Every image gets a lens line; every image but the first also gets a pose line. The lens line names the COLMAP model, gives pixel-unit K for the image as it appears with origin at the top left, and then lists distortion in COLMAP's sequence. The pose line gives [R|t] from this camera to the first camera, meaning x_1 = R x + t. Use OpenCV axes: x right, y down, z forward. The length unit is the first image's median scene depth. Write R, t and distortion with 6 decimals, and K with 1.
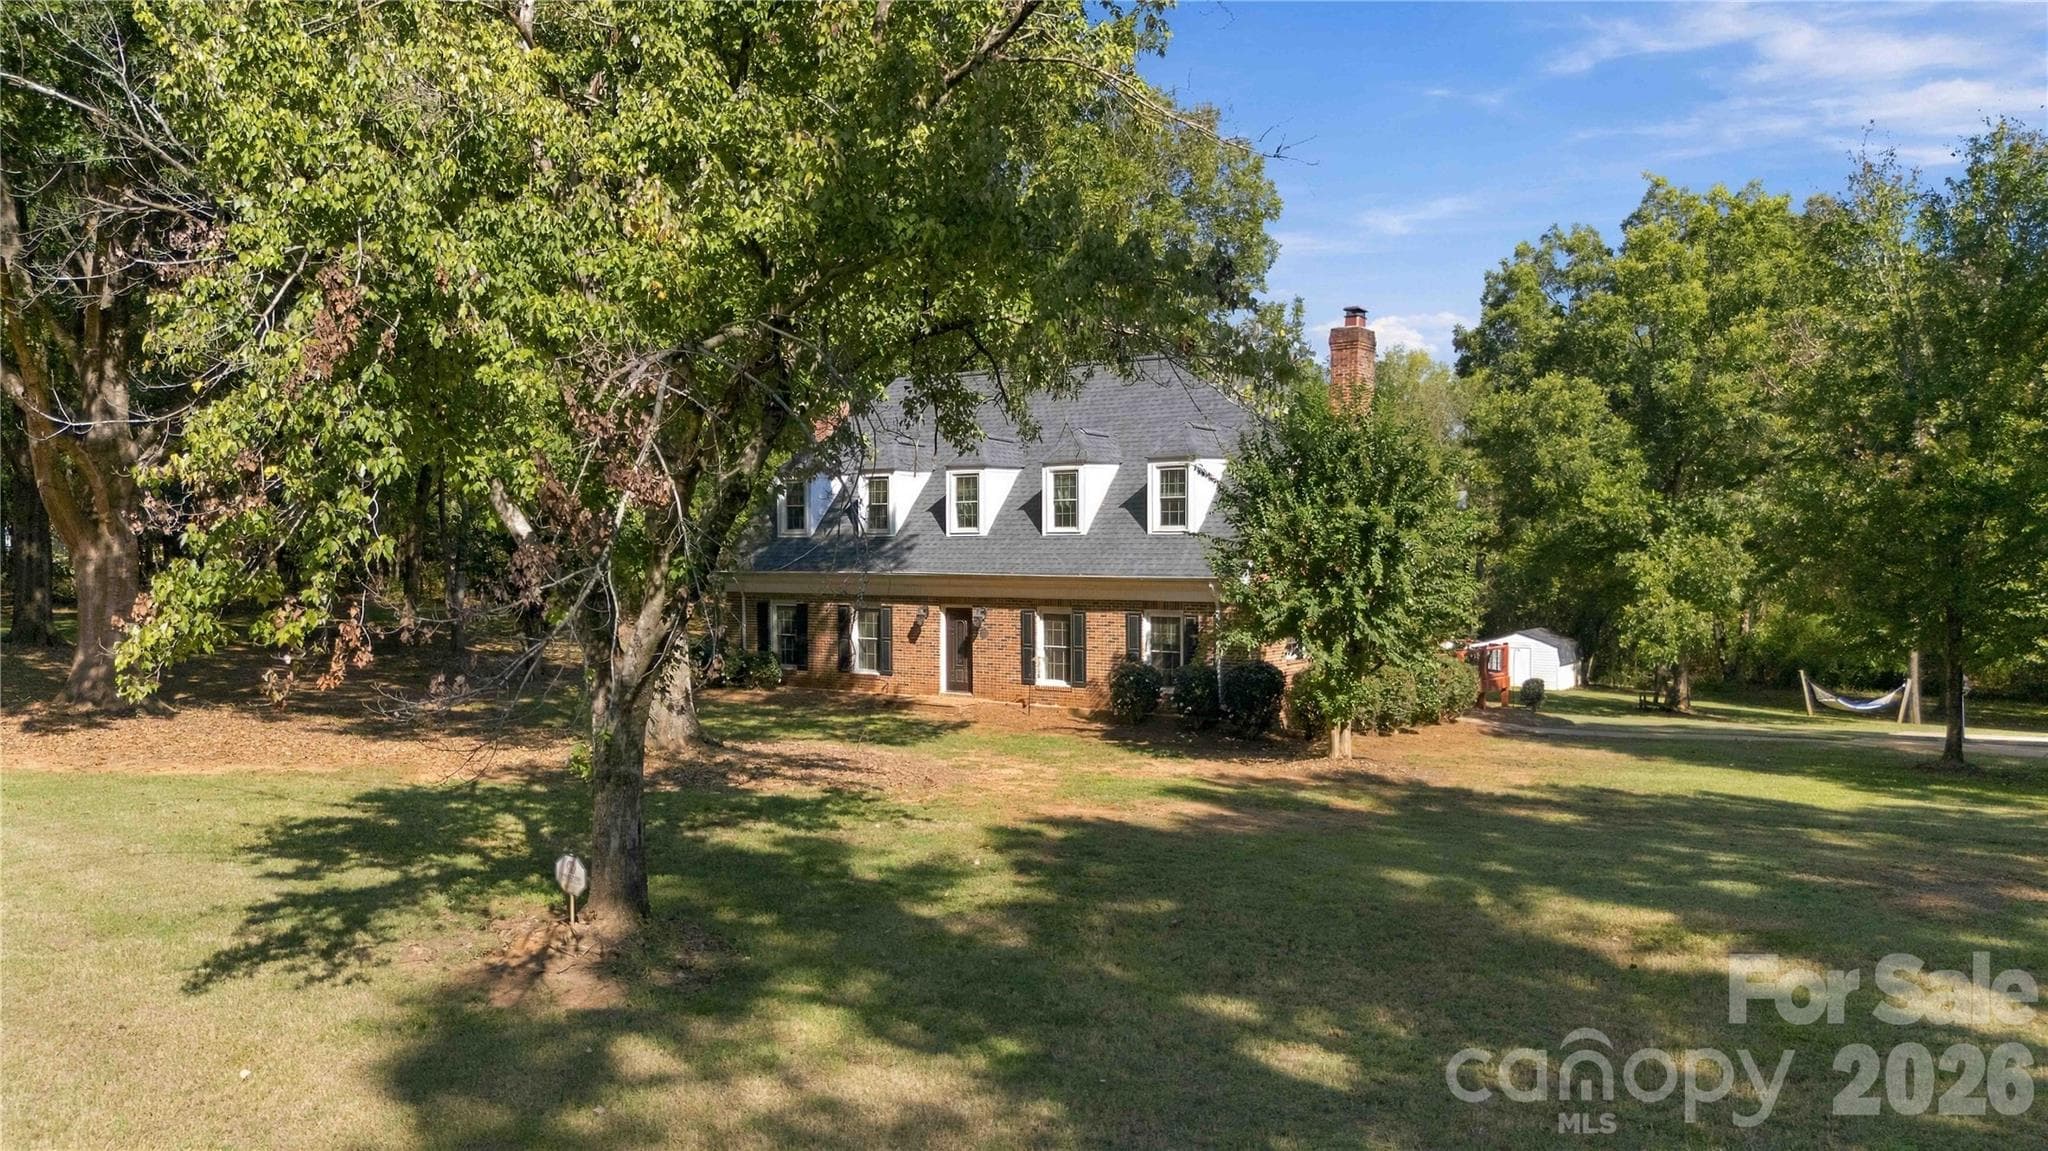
lens RADIAL K [[1544.1, 0, 1019.7], [0, 1544.1, 570.5], [0, 0, 1]] dist [0.048016, -0.027172]
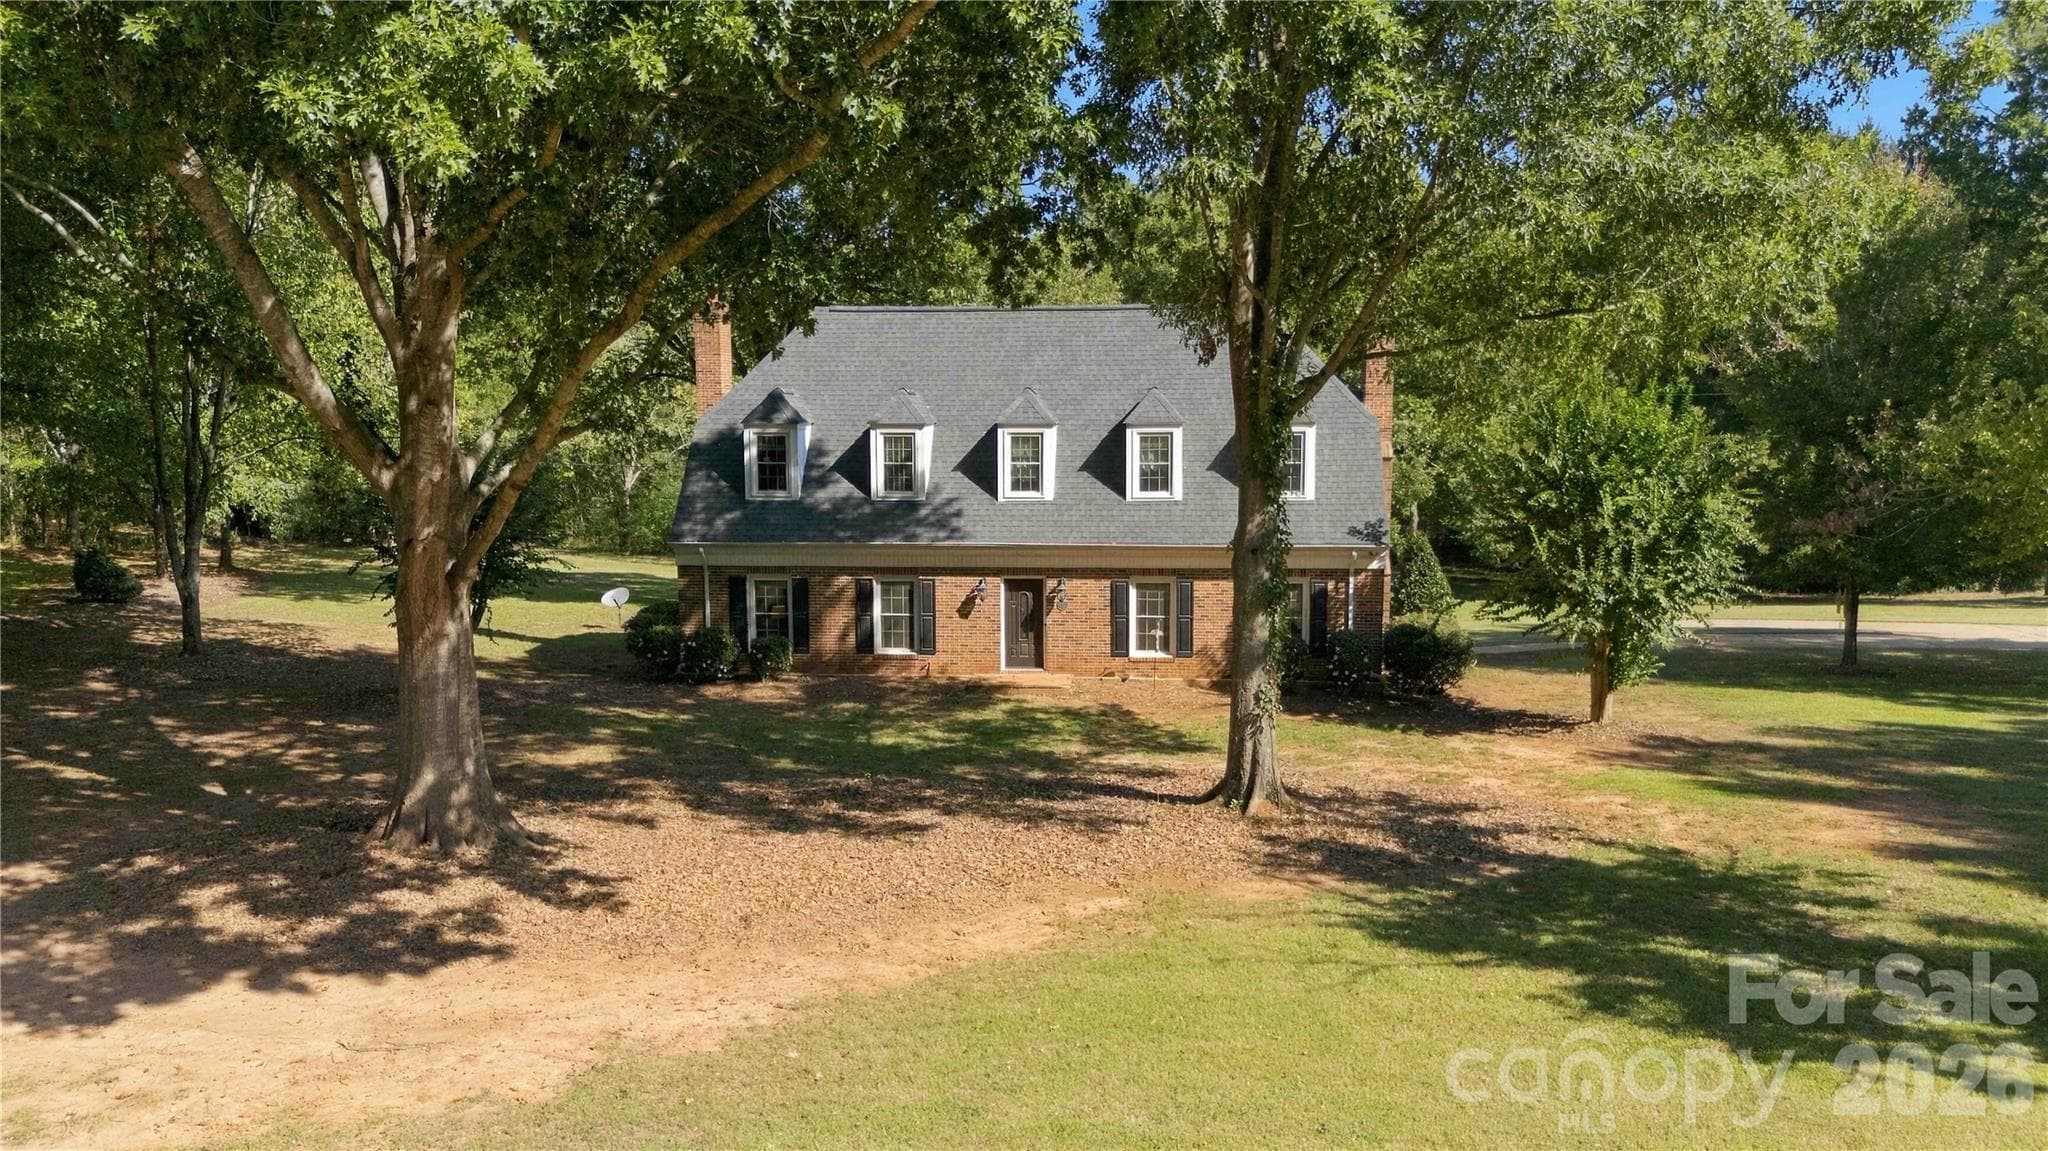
lens RADIAL K [[1544.1, 0, 1021.5], [0, 1544.1, 567.0], [0, 0, 1]] dist [0.048016, -0.027172]
pose [[0.860653, -0.056409, 0.506059, -0.517594], [0.010700, 0.995629, 0.092782, -0.069984], [-0.509080, -0.074438, 0.857494, 0.209761]]
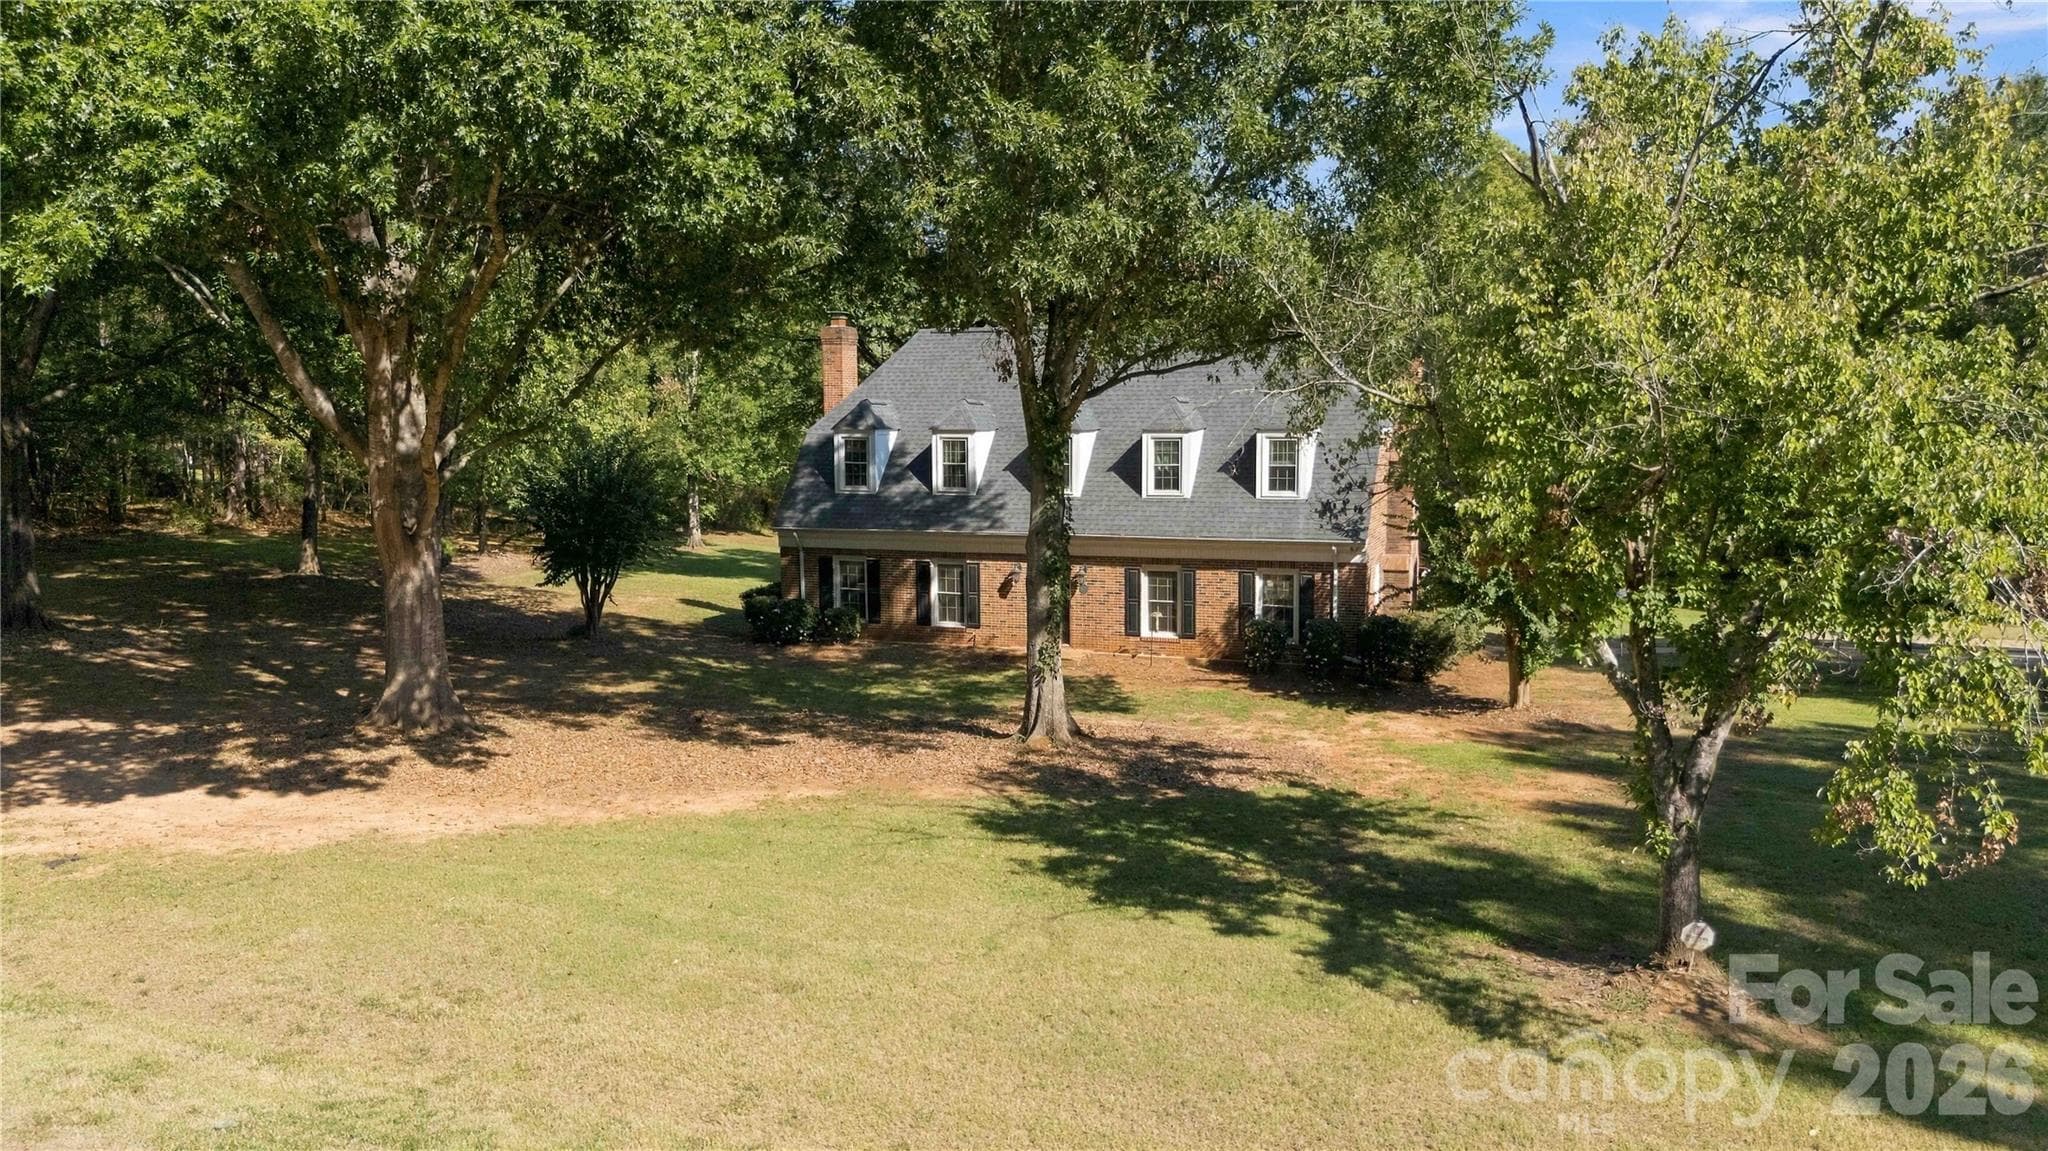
lens RADIAL K [[1544.1, 0, 1020.7], [0, 1544.1, 580.9], [0, 0, 1]] dist [0.048016, -0.027172]
pose [[0.963917, -0.033192, 0.264124, -0.348485], [0.008095, 0.995392, 0.095548, -0.067692], [-0.266078, -0.089962, 0.959744, -0.016498]]
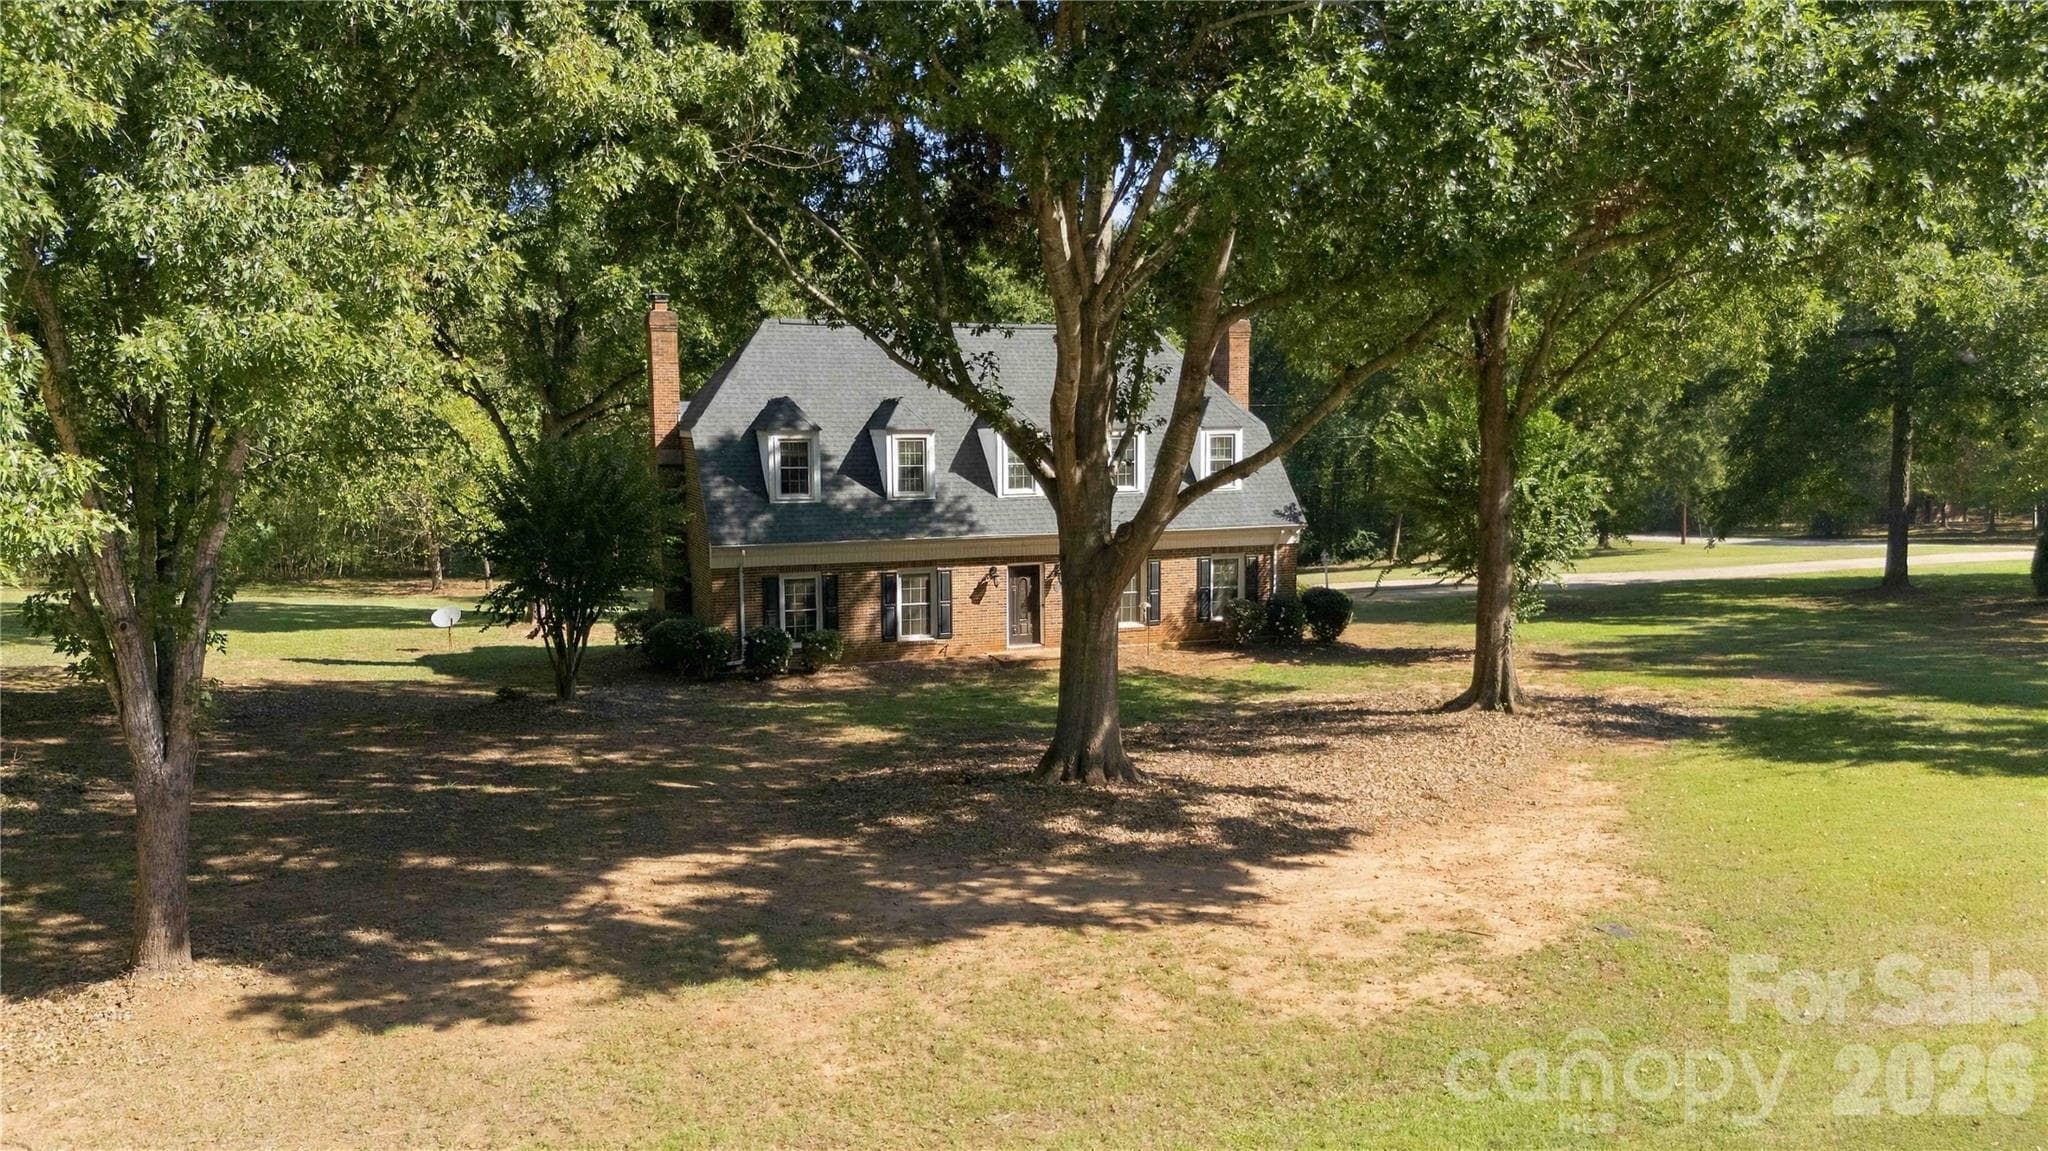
lens RADIAL K [[1544.1, 0, 1023.2], [0, 1544.1, 567.9], [0, 0, 1]] dist [0.048016, -0.027172]
pose [[0.547861, -0.088058, 0.831922, -0.930477], [0.018140, 0.995461, 0.093423, -0.073732], [-0.836373, -0.036091, 0.546972, 0.431999]]
